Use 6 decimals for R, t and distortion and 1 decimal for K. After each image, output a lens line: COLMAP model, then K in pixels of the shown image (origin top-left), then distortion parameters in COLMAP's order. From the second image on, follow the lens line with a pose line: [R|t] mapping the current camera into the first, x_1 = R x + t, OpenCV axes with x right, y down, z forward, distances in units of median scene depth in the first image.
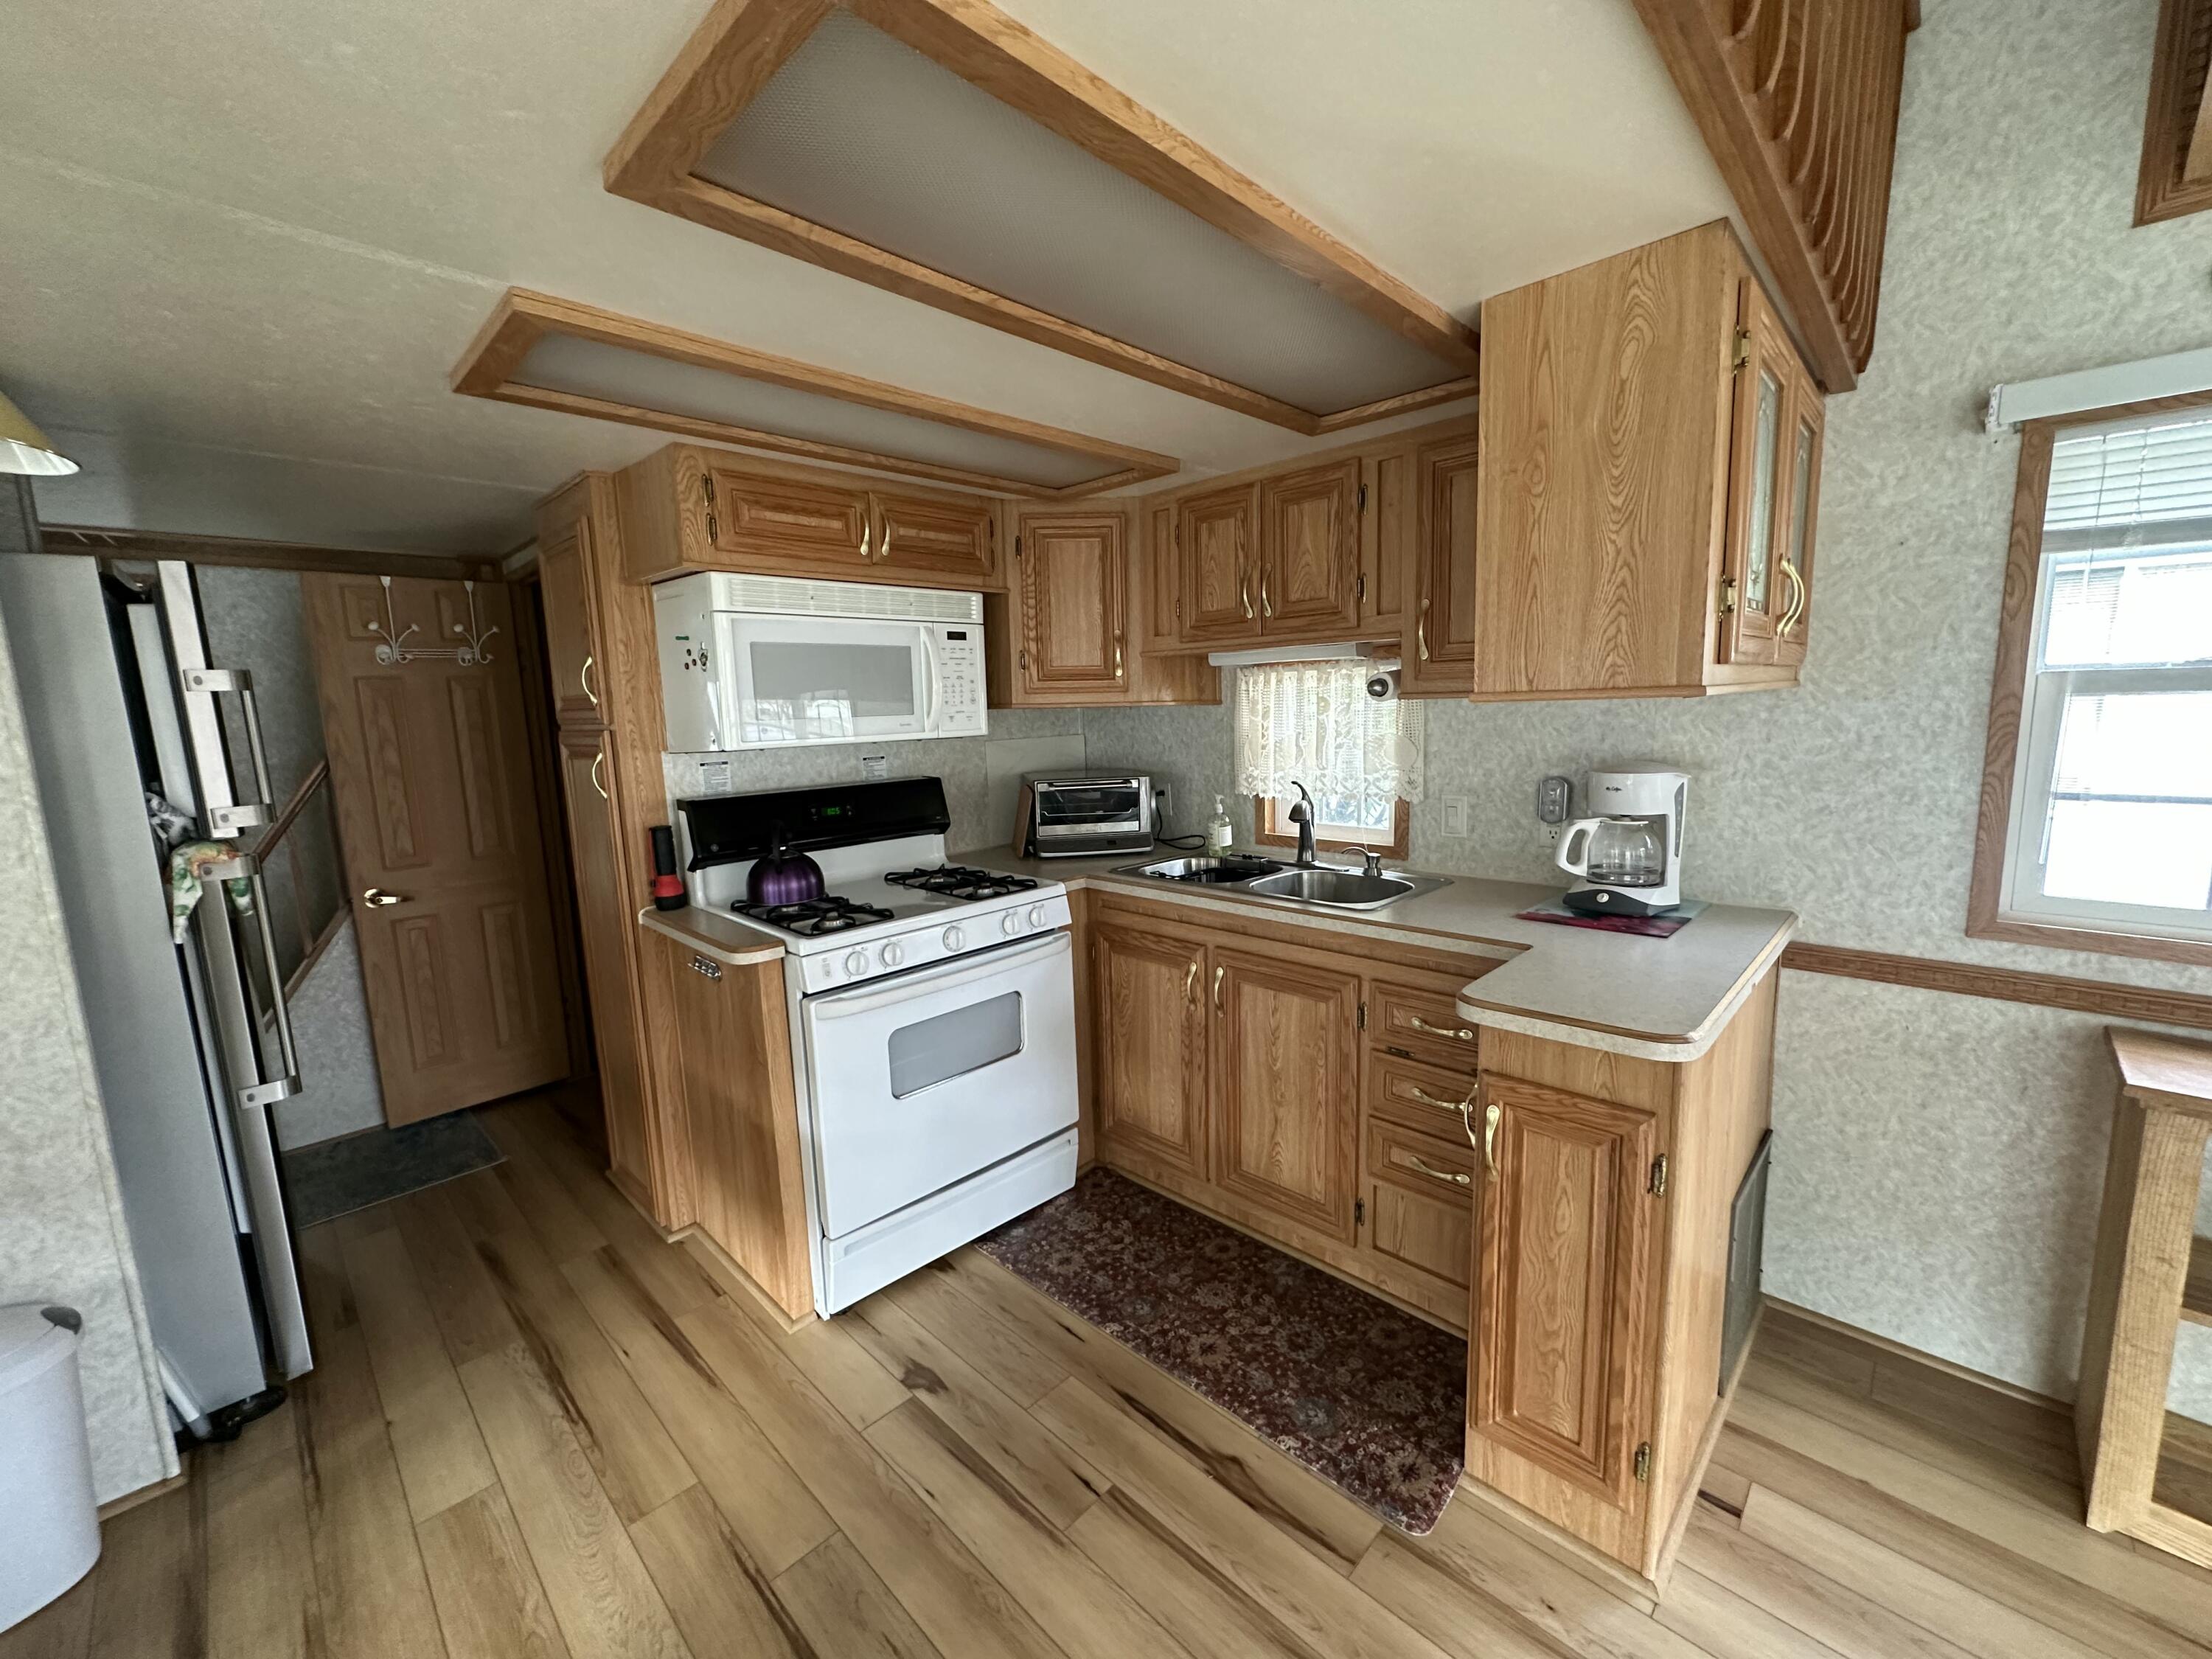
lens RADIAL K [[877.6, 0, 1106.0], [0, 877.6, 829.5], [0, 0, 1]] dist [-0.002512, 0.000228]
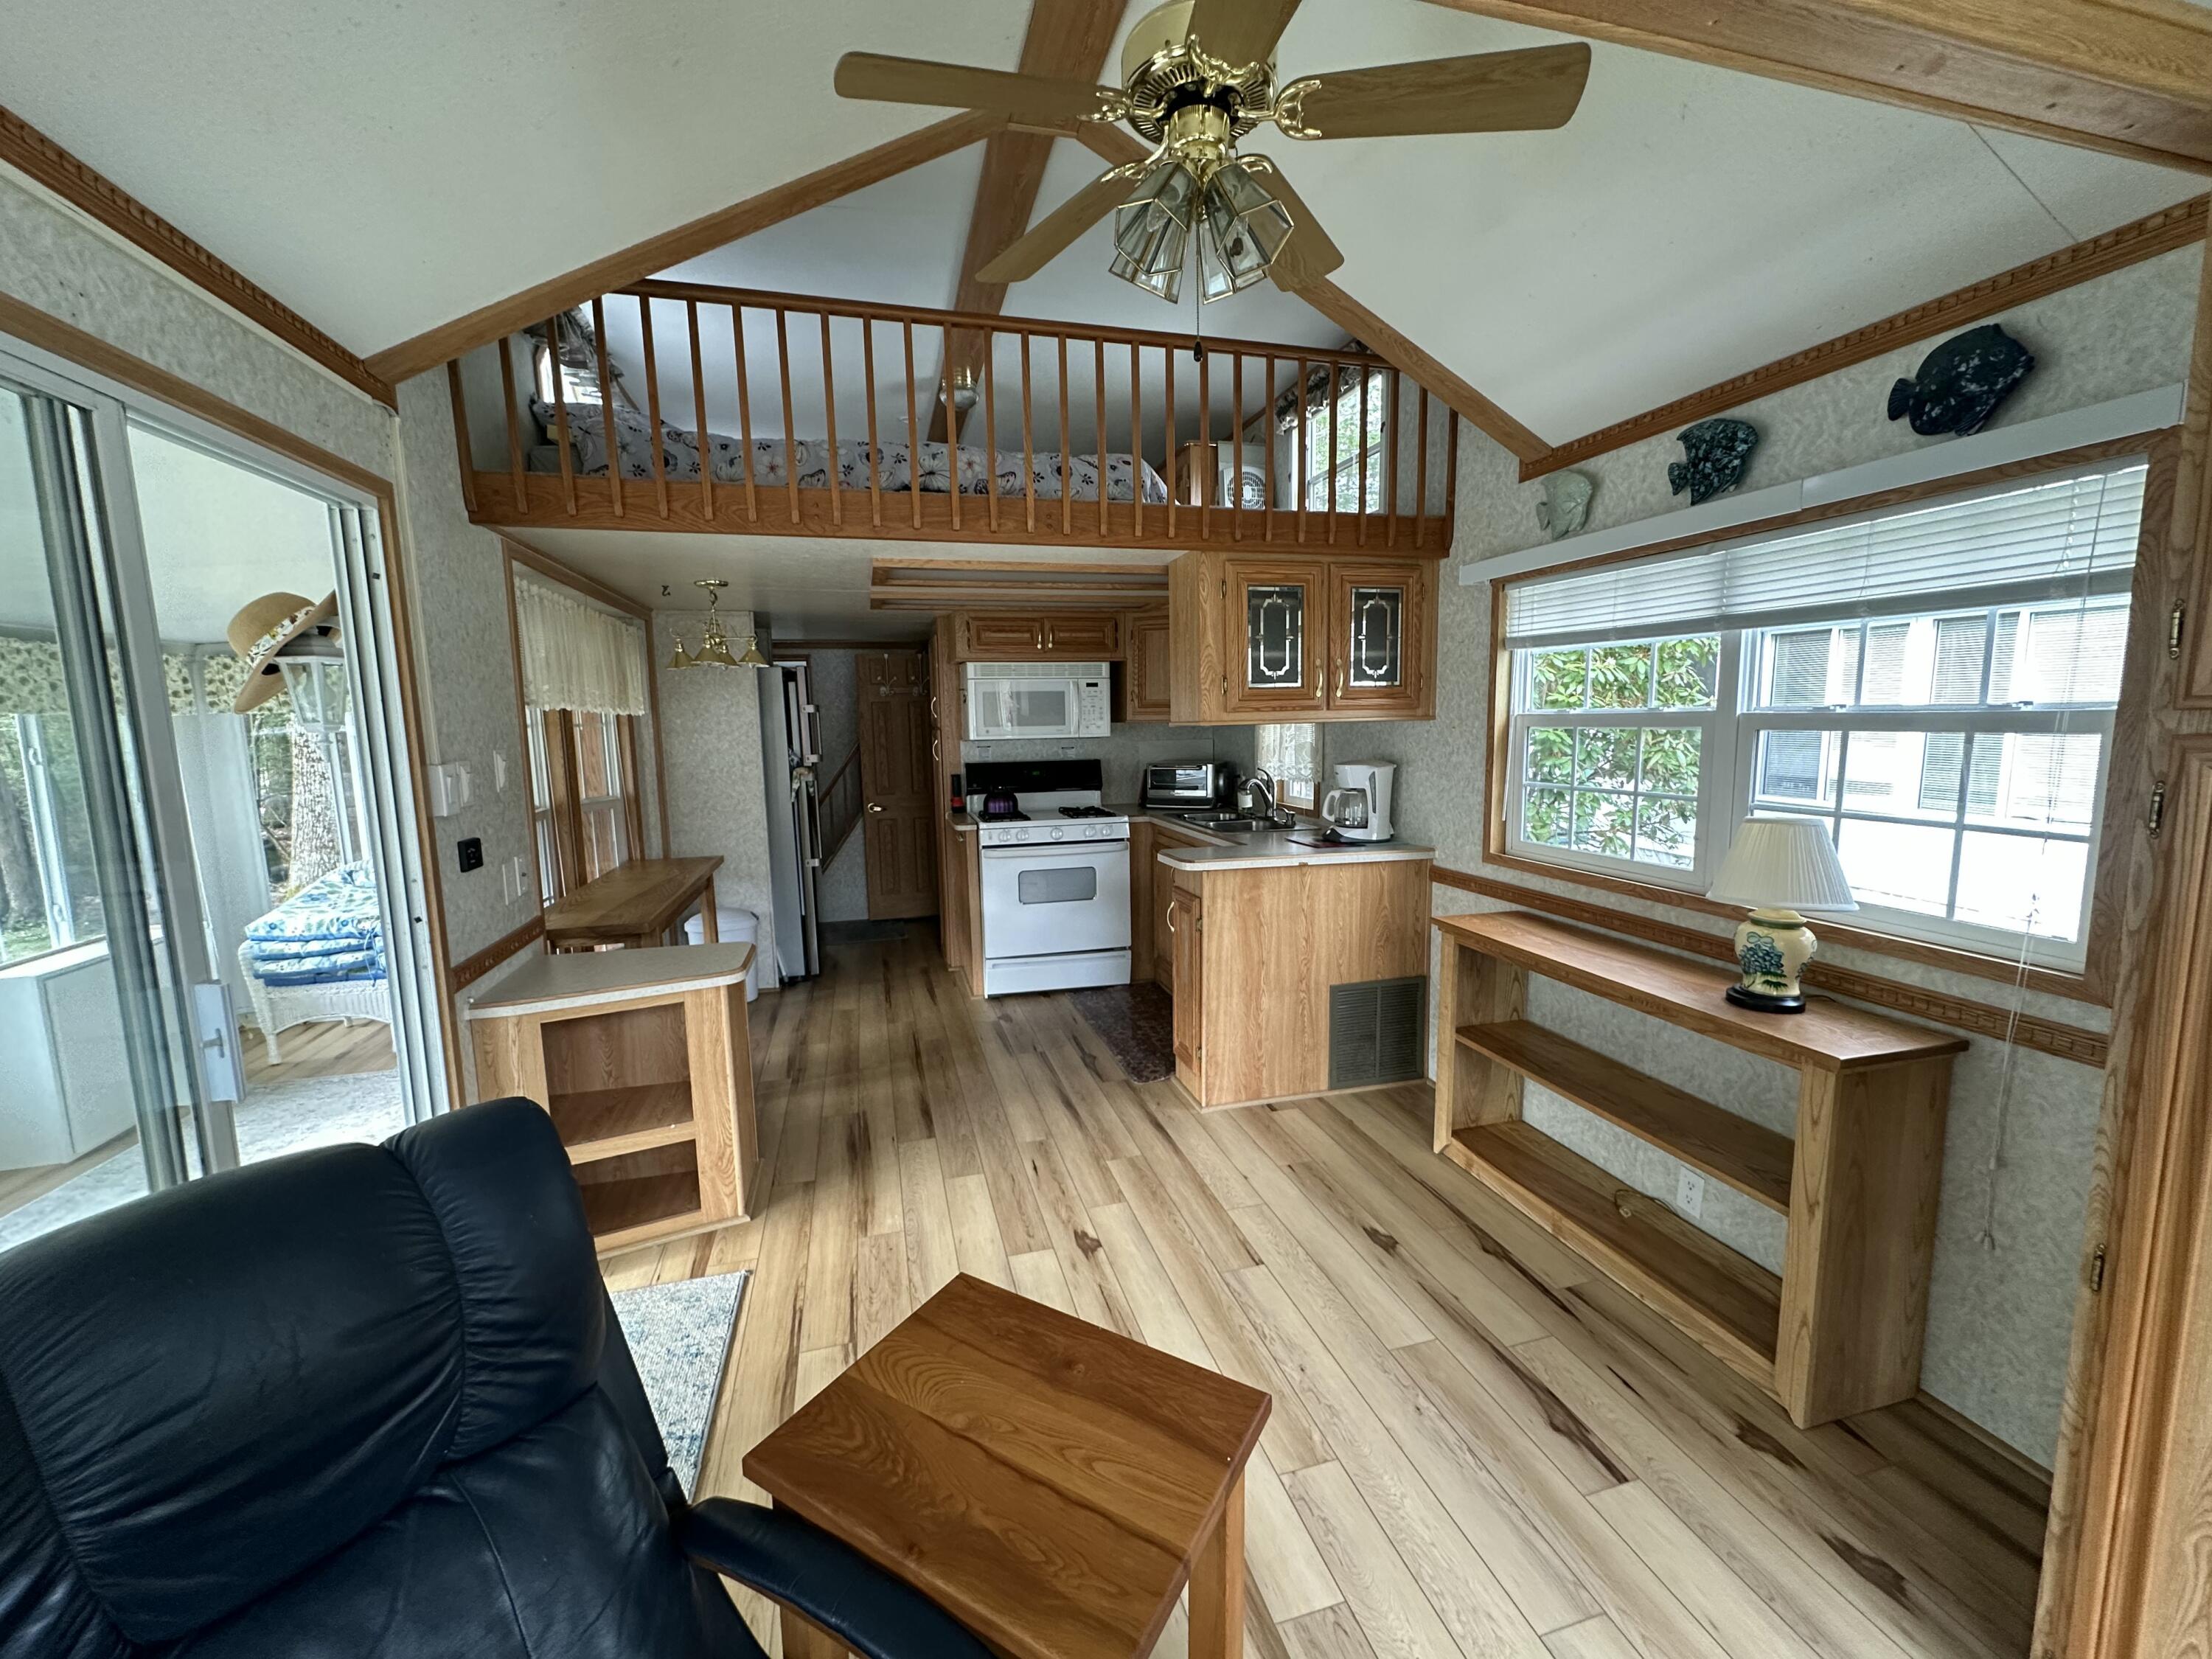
lens RADIAL K [[877.6, 0, 1106.0], [0, 877.6, 829.5], [0, 0, 1]] dist [-0.002512, 0.000228]
pose [[0.863830, 0.077802, -0.497740, 1.082840], [-0.080562, 0.996622, 0.015968, 0.081301], [0.497301, 0.026305, 0.867179, -0.835766]]
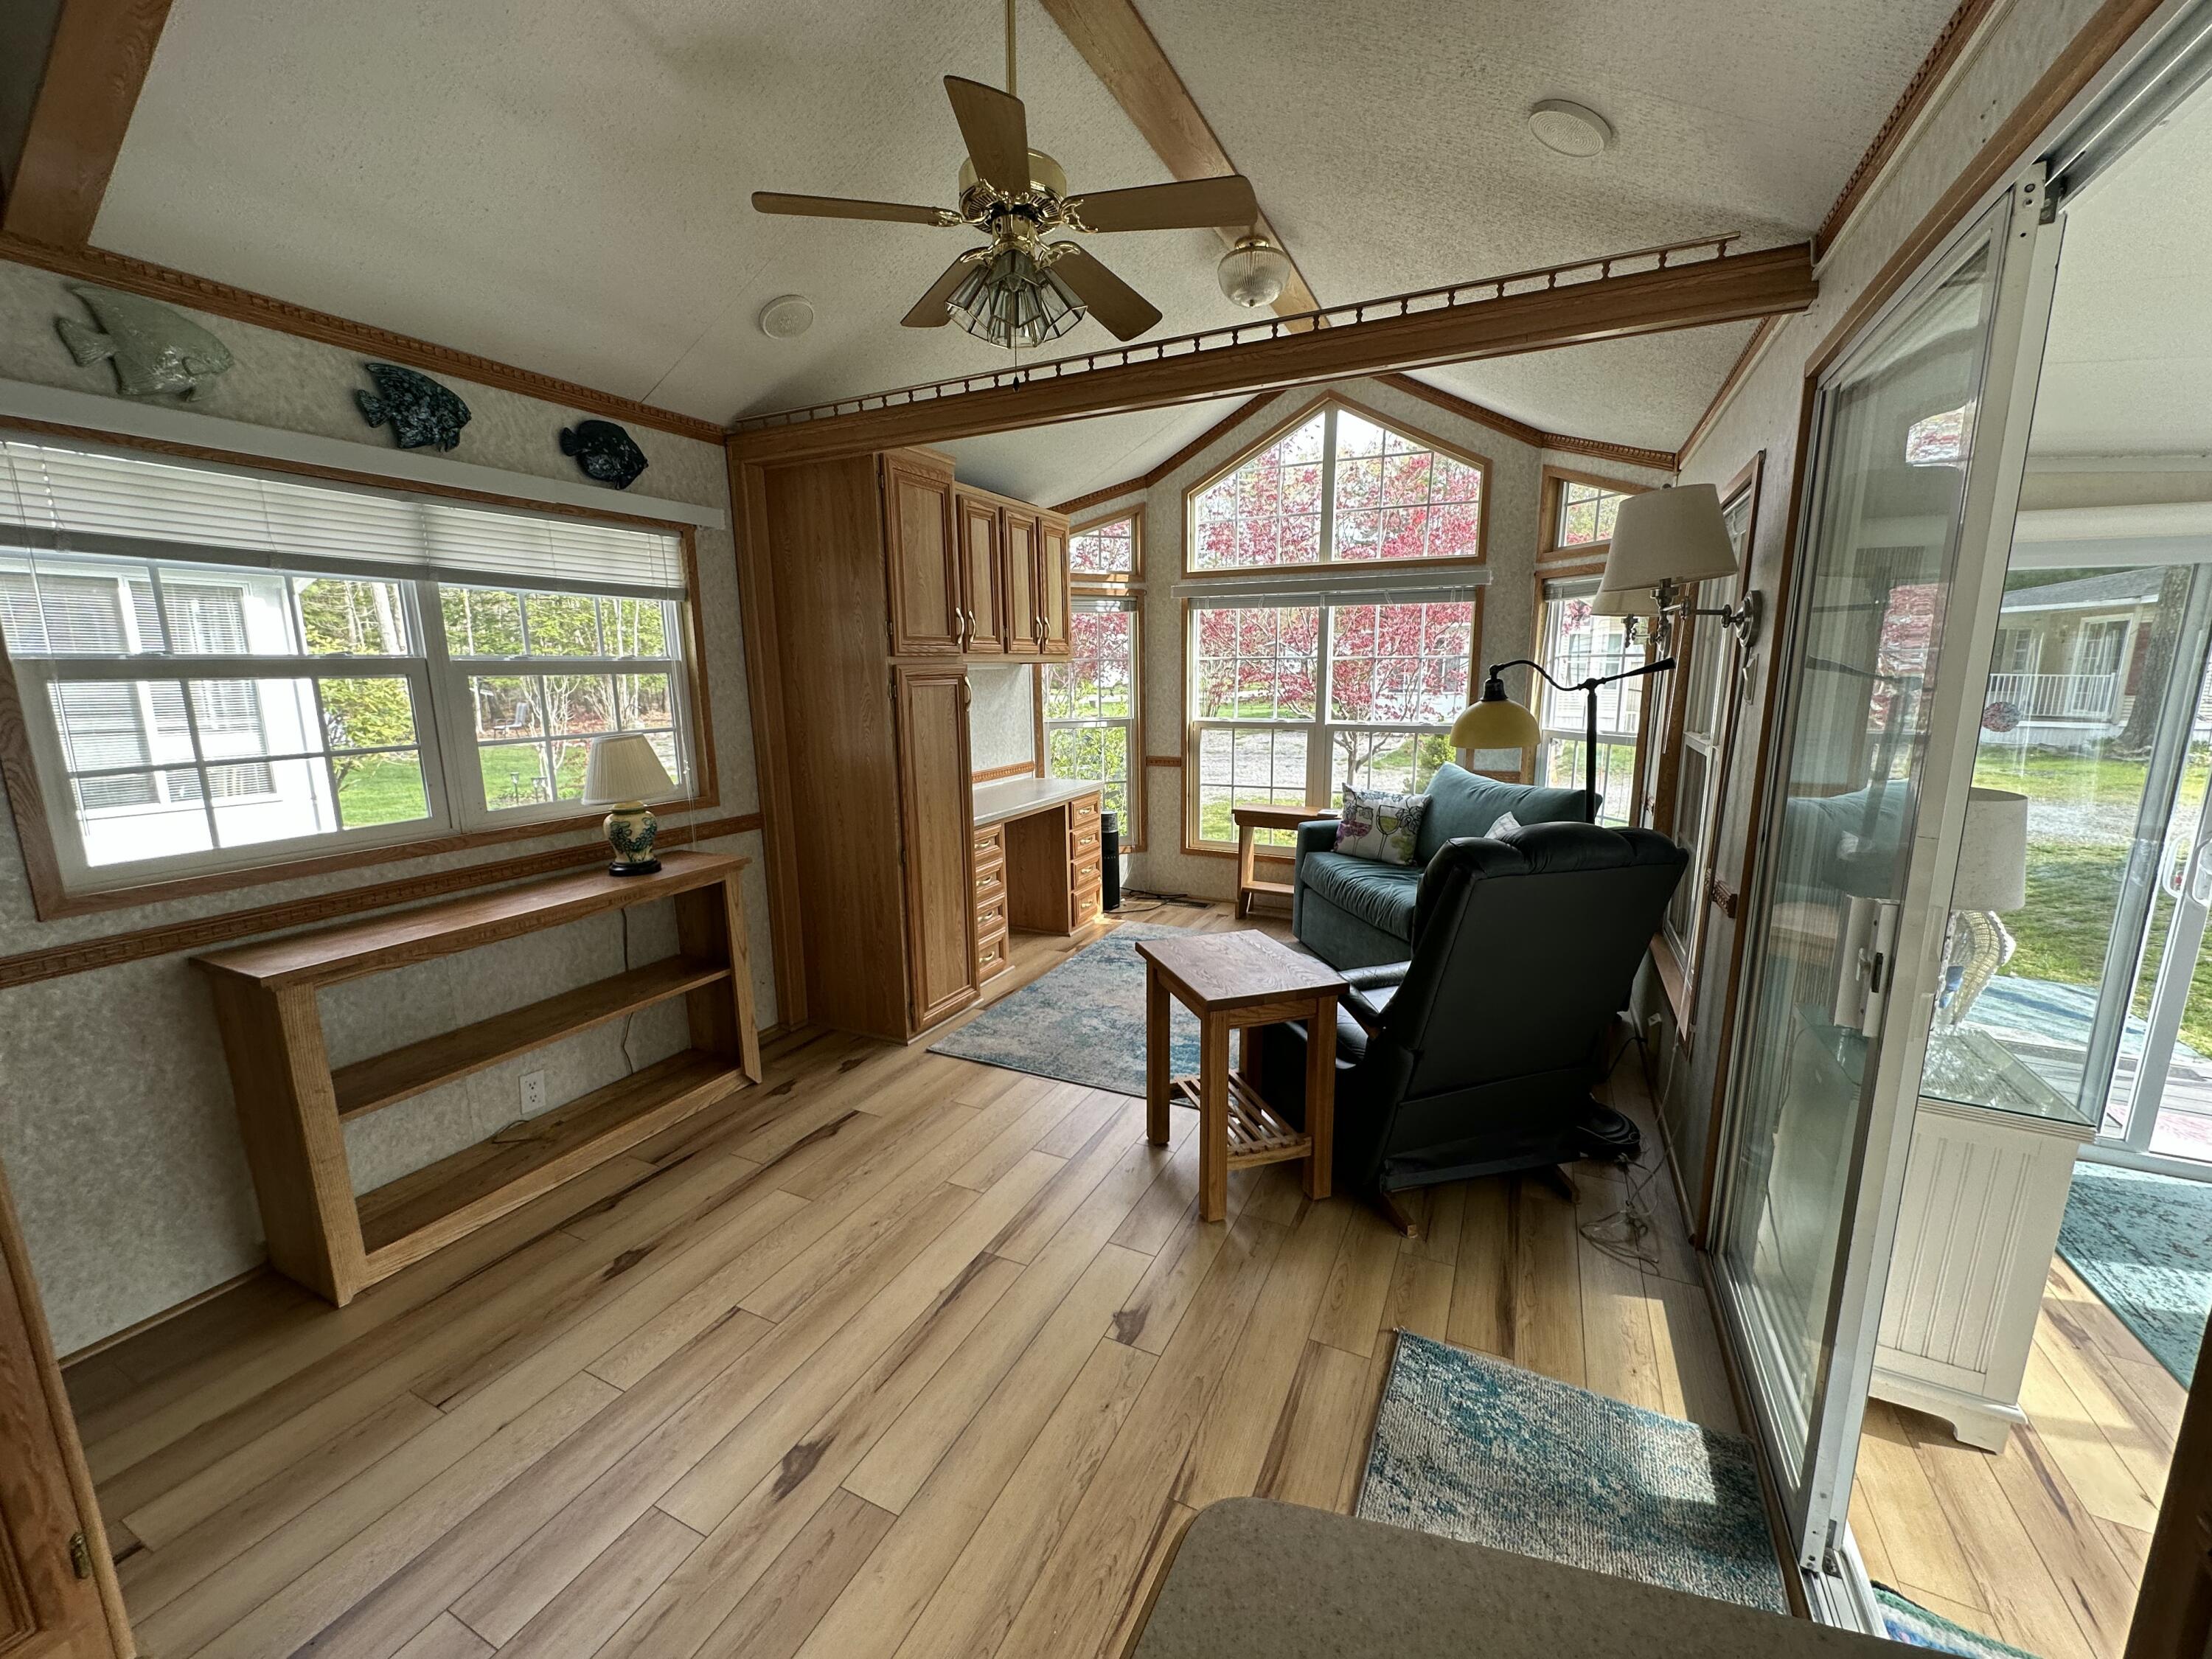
lens RADIAL K [[877.6, 0, 1106.0], [0, 877.6, 829.5], [0, 0, 1]] dist [-0.002512, 0.000228]
pose [[-0.312556, -0.142578, 0.939138, -0.292790], [0.156125, 0.967515, 0.198847, 0.010091], [-0.936981, 0.208774, -0.280143, 0.101384]]
